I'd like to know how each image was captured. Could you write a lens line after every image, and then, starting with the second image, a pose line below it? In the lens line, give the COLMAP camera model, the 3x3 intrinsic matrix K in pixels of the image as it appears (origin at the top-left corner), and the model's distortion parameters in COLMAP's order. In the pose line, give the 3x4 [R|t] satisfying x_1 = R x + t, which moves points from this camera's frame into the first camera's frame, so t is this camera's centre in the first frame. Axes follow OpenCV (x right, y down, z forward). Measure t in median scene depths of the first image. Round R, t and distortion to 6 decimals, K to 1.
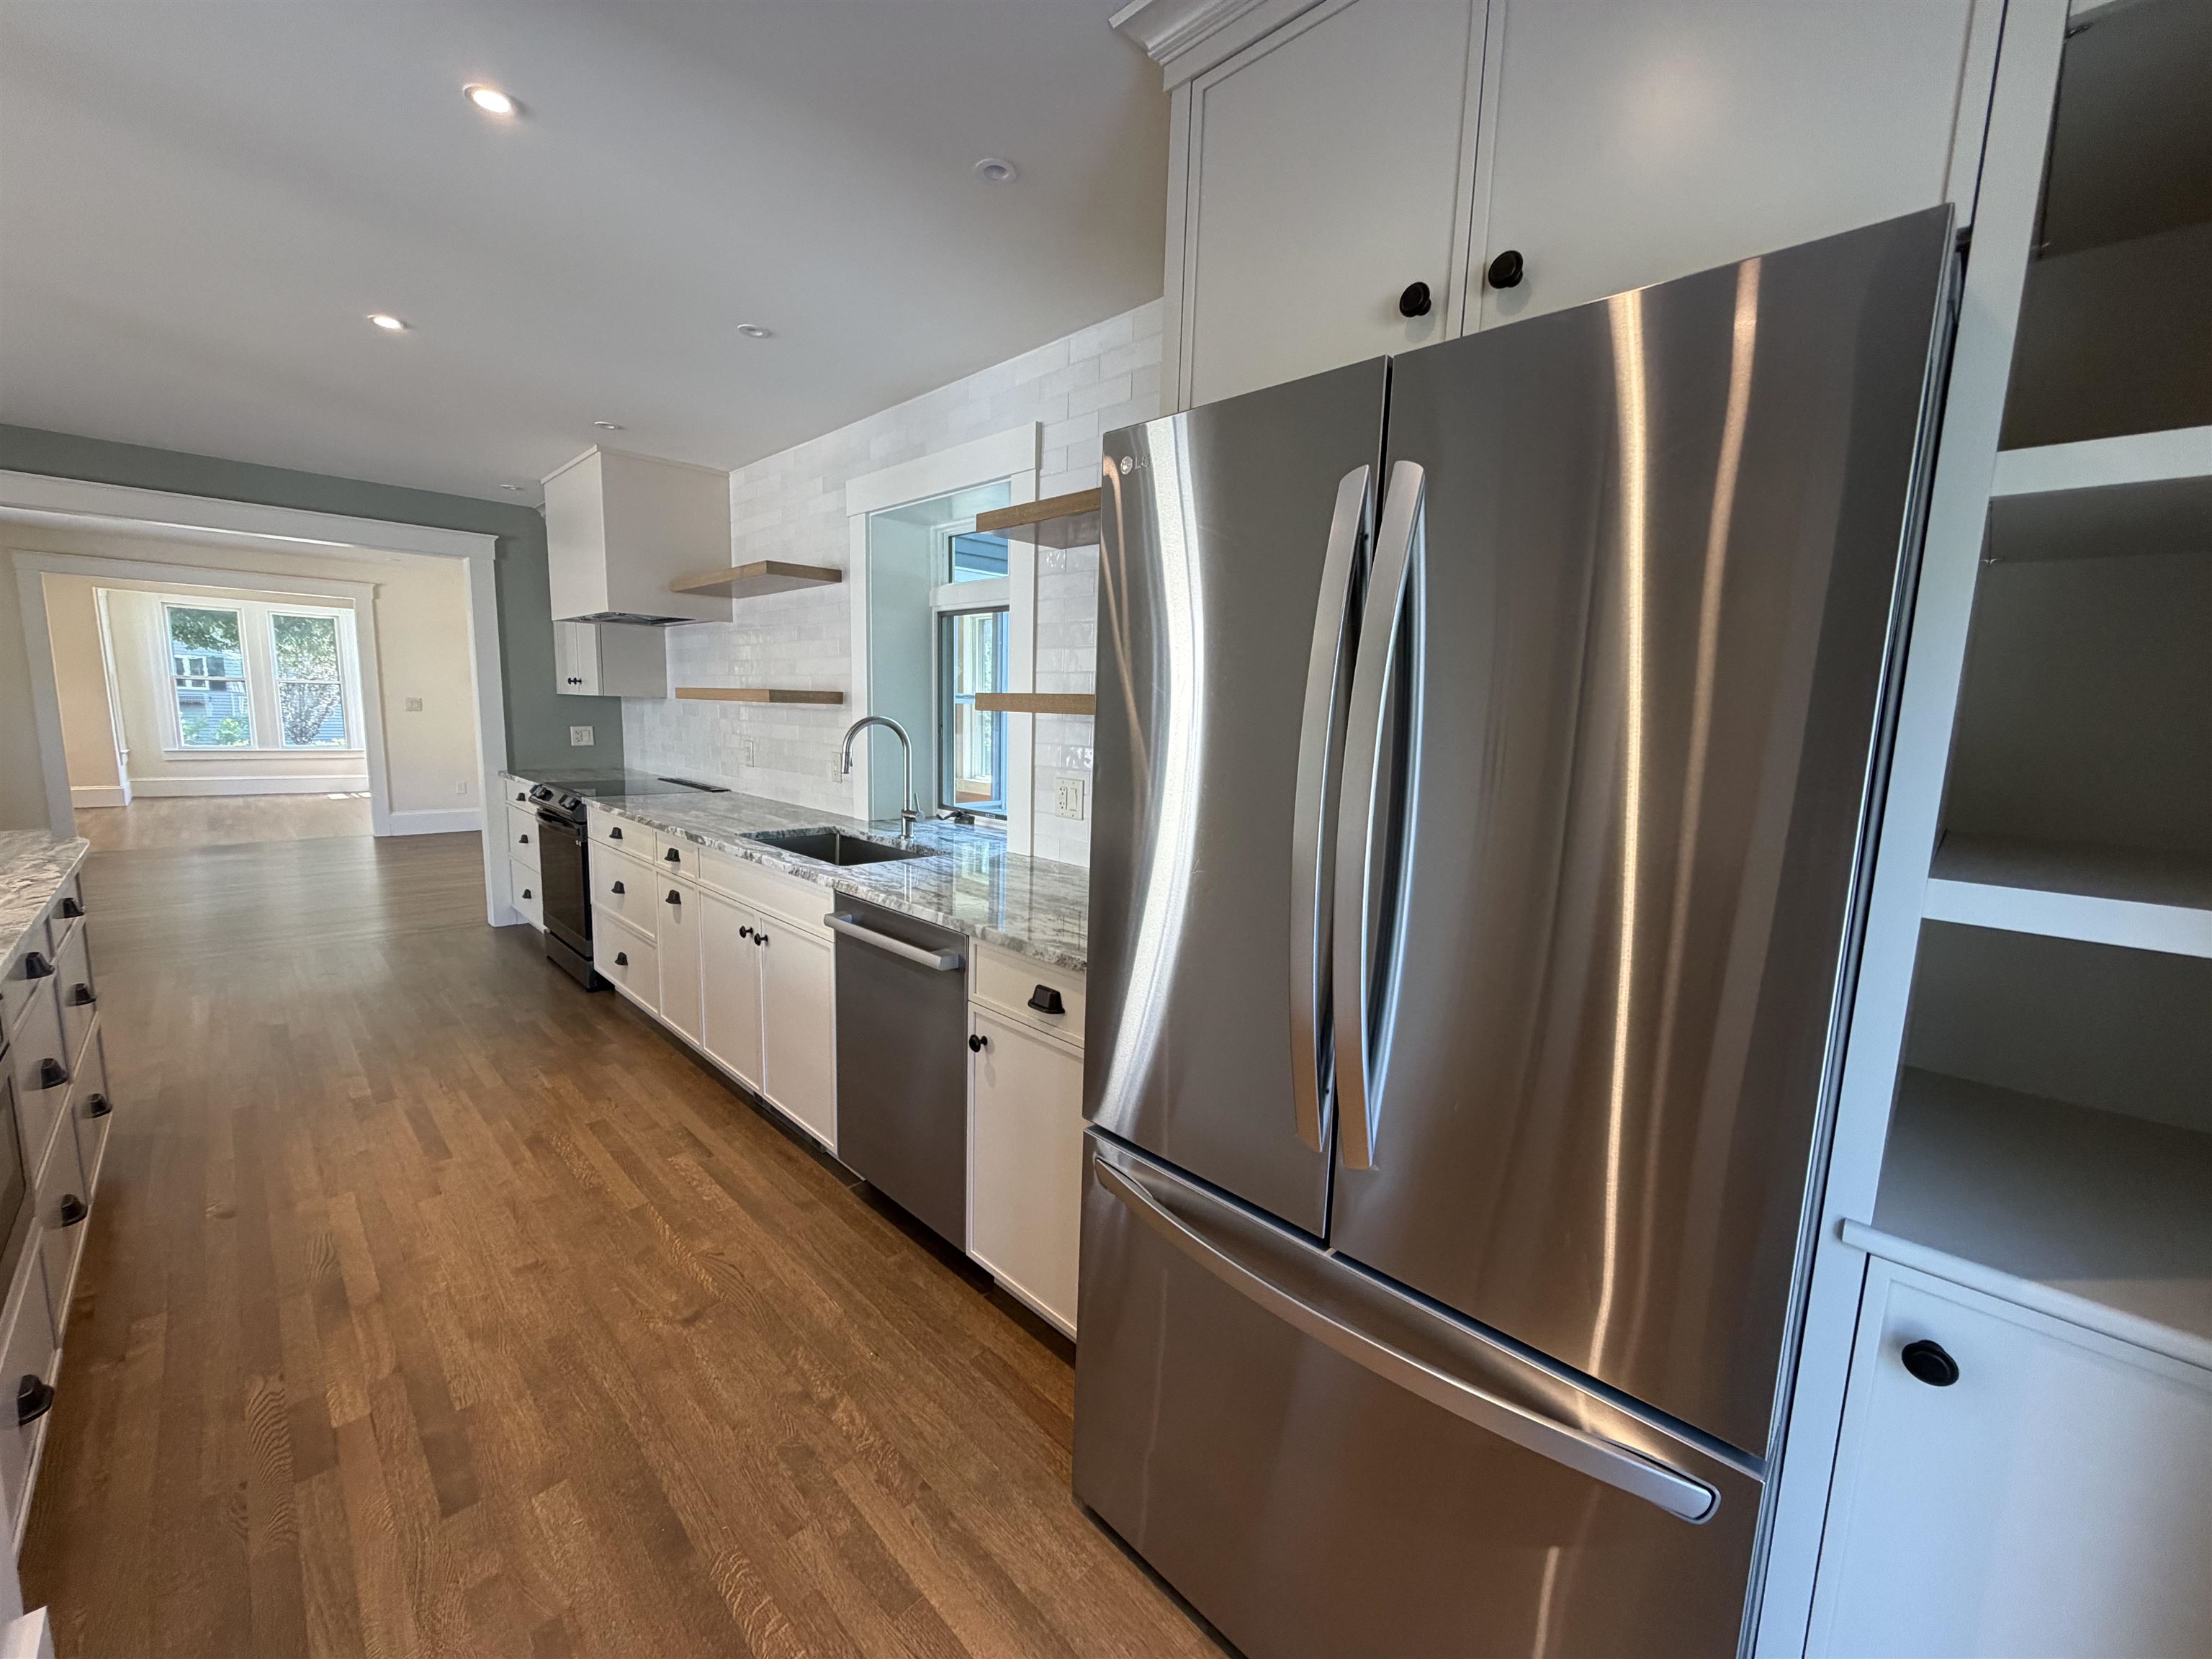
lens RADIAL K [[883.7, 0, 1099.6], [0, 883.7, 830.3], [0, 0, 1]] dist [0.000709, 0.000325]
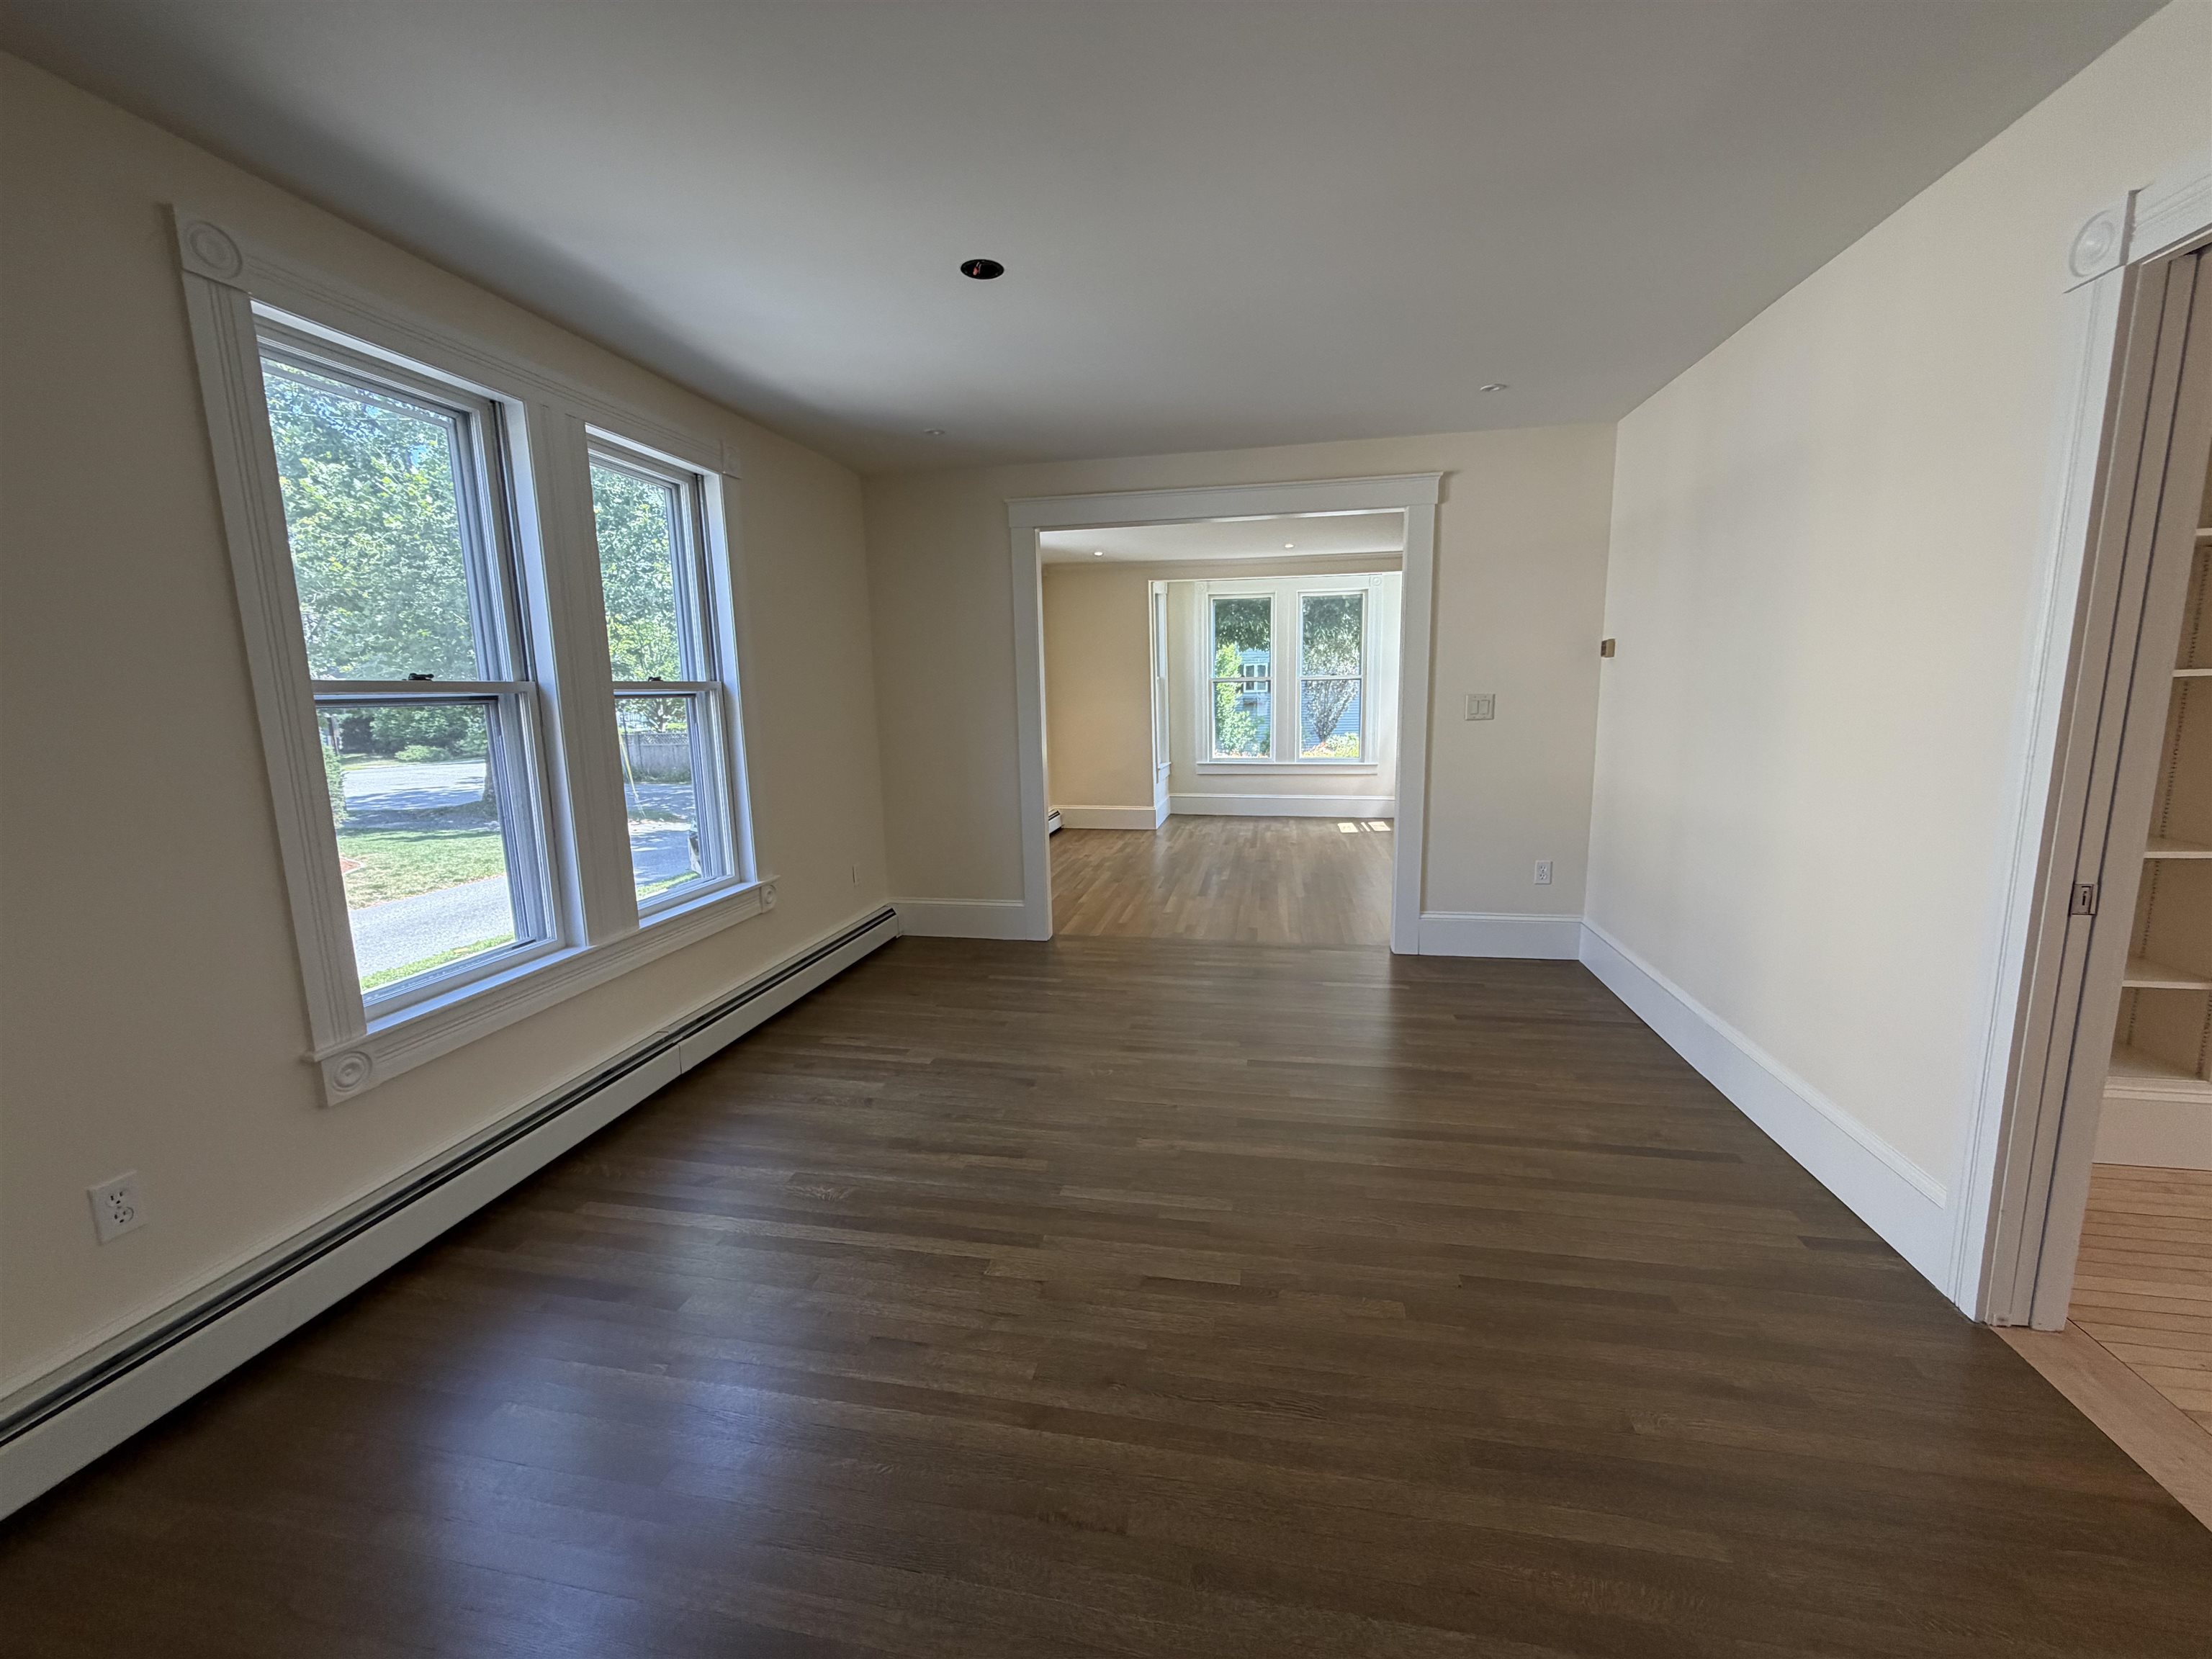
lens RADIAL K [[883.7, 0, 1099.6], [0, 883.7, 830.3], [0, 0, 1]] dist [0.000709, 0.000325]
pose [[0.555819, 0.091082, -0.826299, -0.379513], [-0.077022, 0.995346, 0.057906, -0.067945], [0.827728, 0.031458, 0.560247, 0.431845]]
